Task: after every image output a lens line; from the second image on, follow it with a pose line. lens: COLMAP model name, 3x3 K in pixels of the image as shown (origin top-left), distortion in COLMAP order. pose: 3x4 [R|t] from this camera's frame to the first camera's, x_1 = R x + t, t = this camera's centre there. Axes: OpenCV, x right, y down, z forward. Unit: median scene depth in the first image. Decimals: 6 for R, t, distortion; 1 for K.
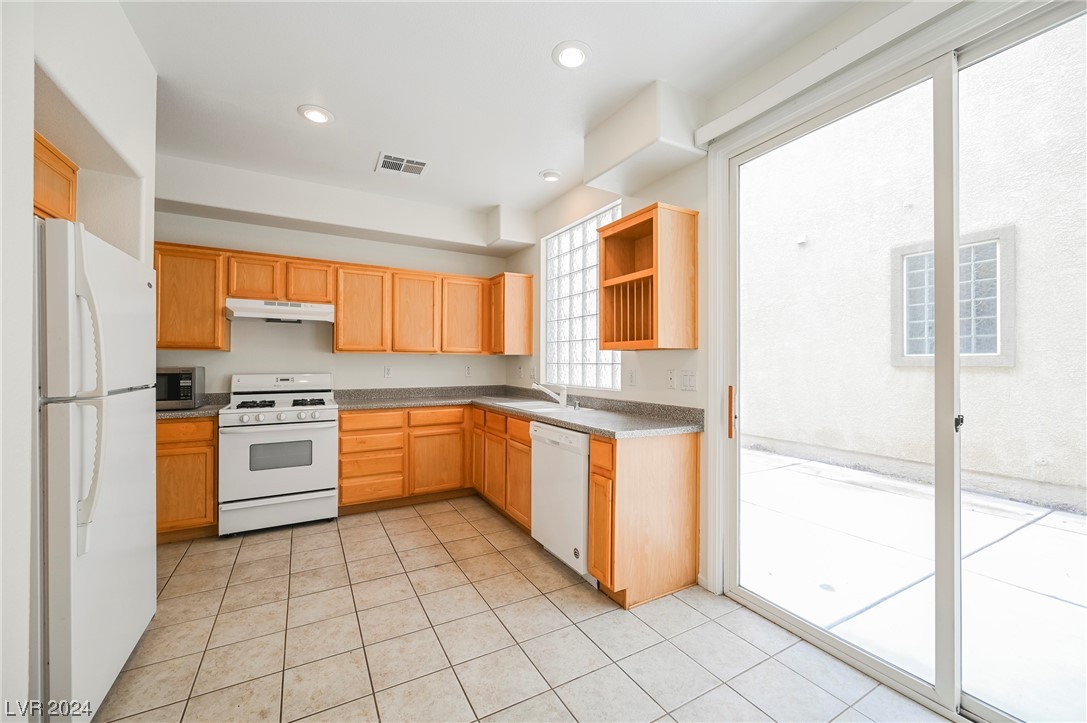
lens RADIAL K [[428.6, 0, 540.9], [0, 428.6, 359.7], [0, 0, 1]] dist [0.000228, 0.000060]
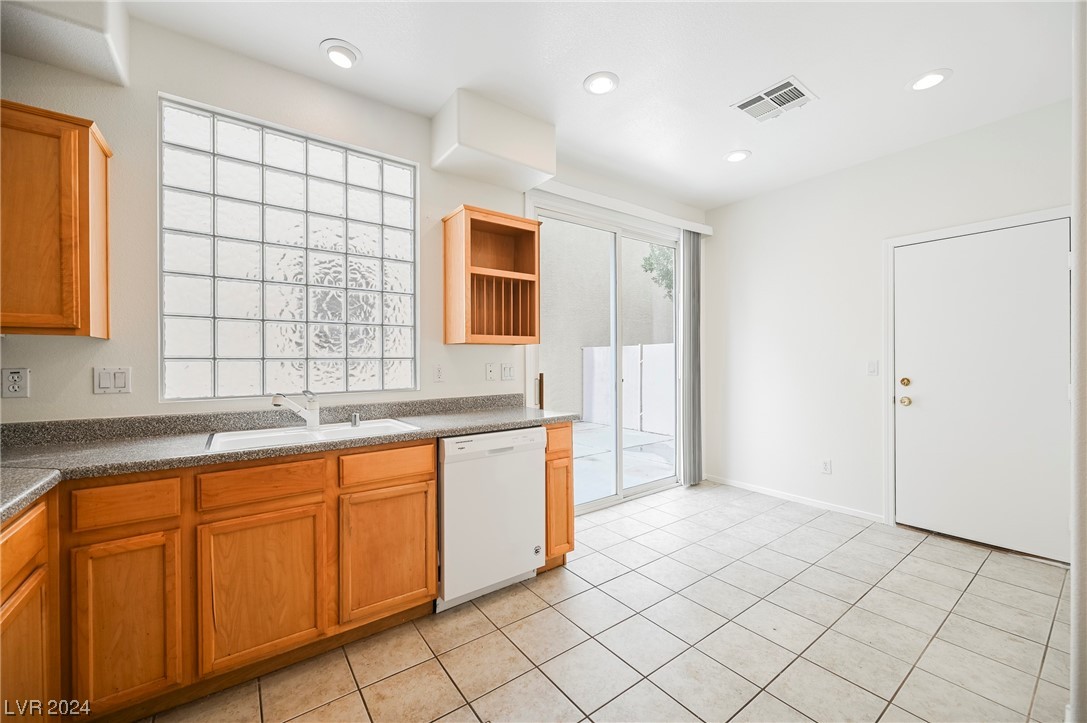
lens RADIAL K [[428.6, 0, 540.9], [0, 428.6, 359.7], [0, 0, 1]] dist [0.000228, 0.000060]
pose [[-0.124870, -0.005484, 0.992158, -0.617973], [-0.003789, 0.999980, 0.005050, 0.006684], [-0.992166, -0.003128, -0.124888, 0.775382]]
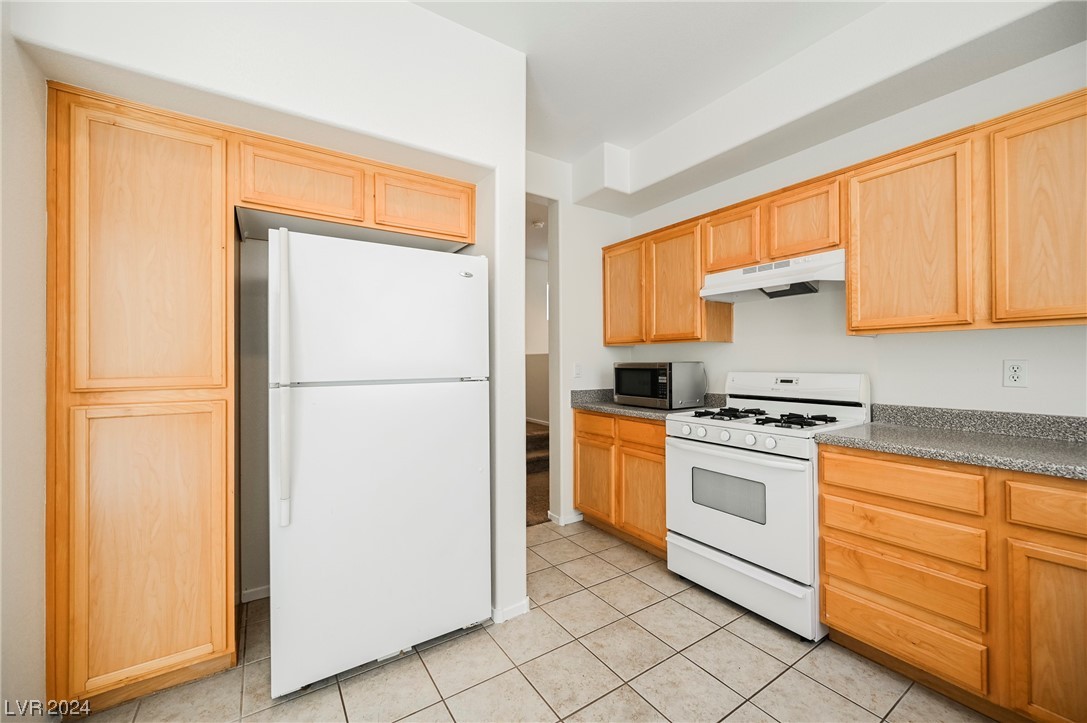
lens RADIAL K [[425.9, 0, 544.1], [0, 425.9, 360.8], [0, 0, 1]] dist [-0.001373, -0.000059]
pose [[0.076685, -0.006903, -0.997031, 0.031058], [0.011238, 0.999919, -0.006059, 0.015965], [0.996992, -0.010740, 0.076756, 0.618721]]
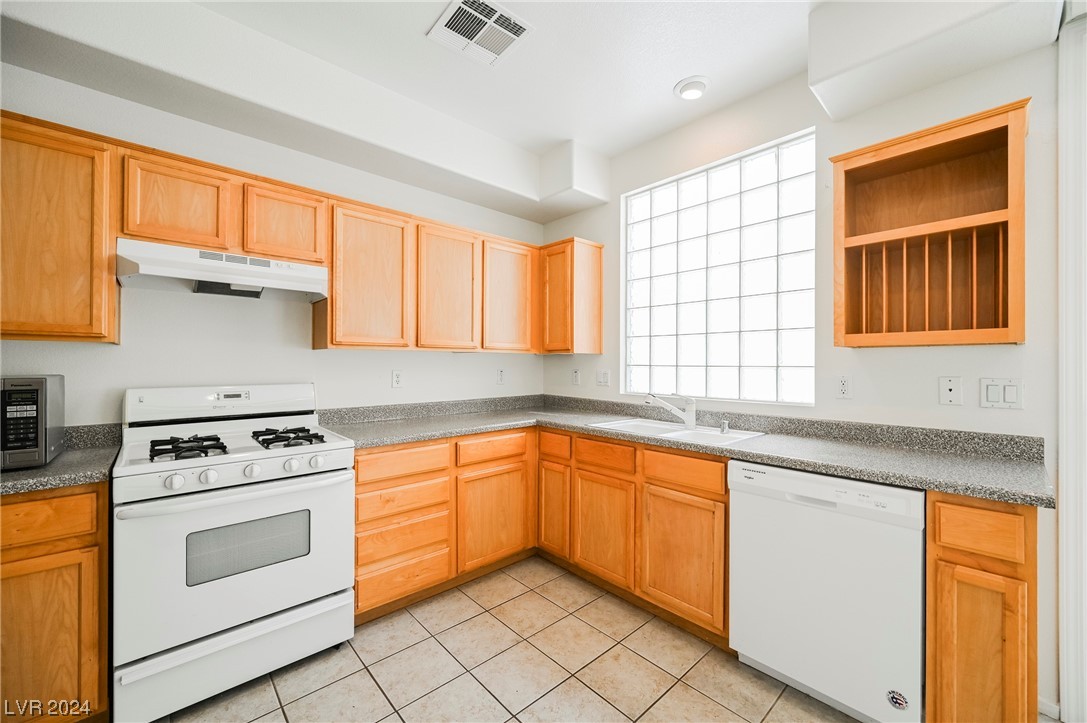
lens RADIAL K [[425.9, 0, 544.1], [0, 425.9, 360.8], [0, 0, 1]] dist [-0.001373, -0.000059]
pose [[0.973234, 0.000282, 0.229818, -0.351650], [-0.000978, 0.999995, 0.002913, -0.001501], [-0.229816, -0.003060, 0.973229, 0.388044]]
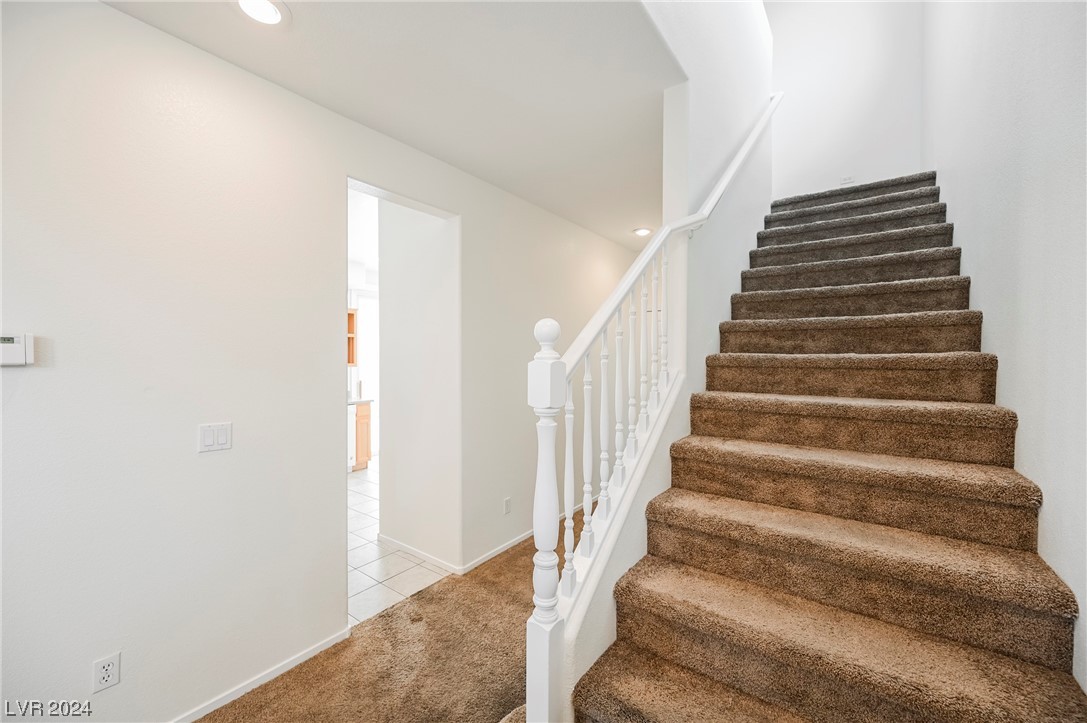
lens RADIAL K [[428.6, 0, 540.9], [0, 428.6, 359.7], [0, 0, 1]] dist [0.000228, 0.000060]
pose [[-0.406532, -0.015050, 0.913513, -1.666988], [-0.007368, 0.999886, 0.013194, -0.075281], [-0.913607, -0.001367, -0.406596, 0.699898]]
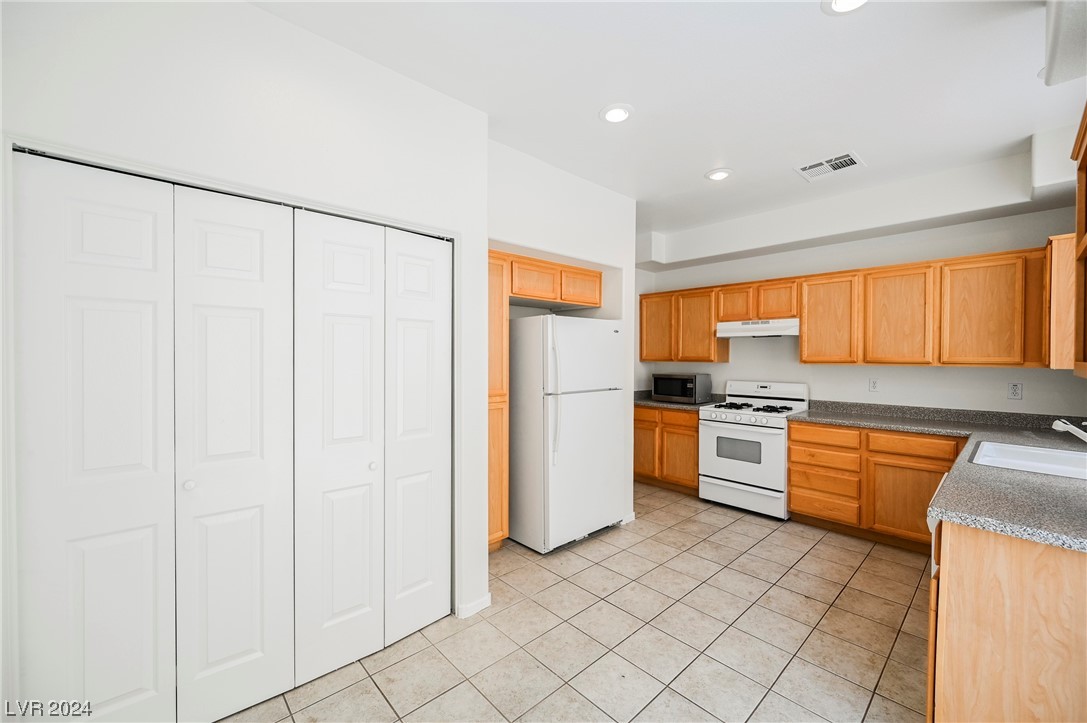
lens RADIAL K [[431.0, 0, 548.5], [0, 431.0, 362.7], [0, 0, 1]] dist [-0.000234, 0.000196]
pose [[0.241010, 0.011188, -0.970458, 0.414674], [0.004506, 0.999910, 0.012646, -0.038673], [0.970512, -0.007421, 0.240937, 0.171453]]
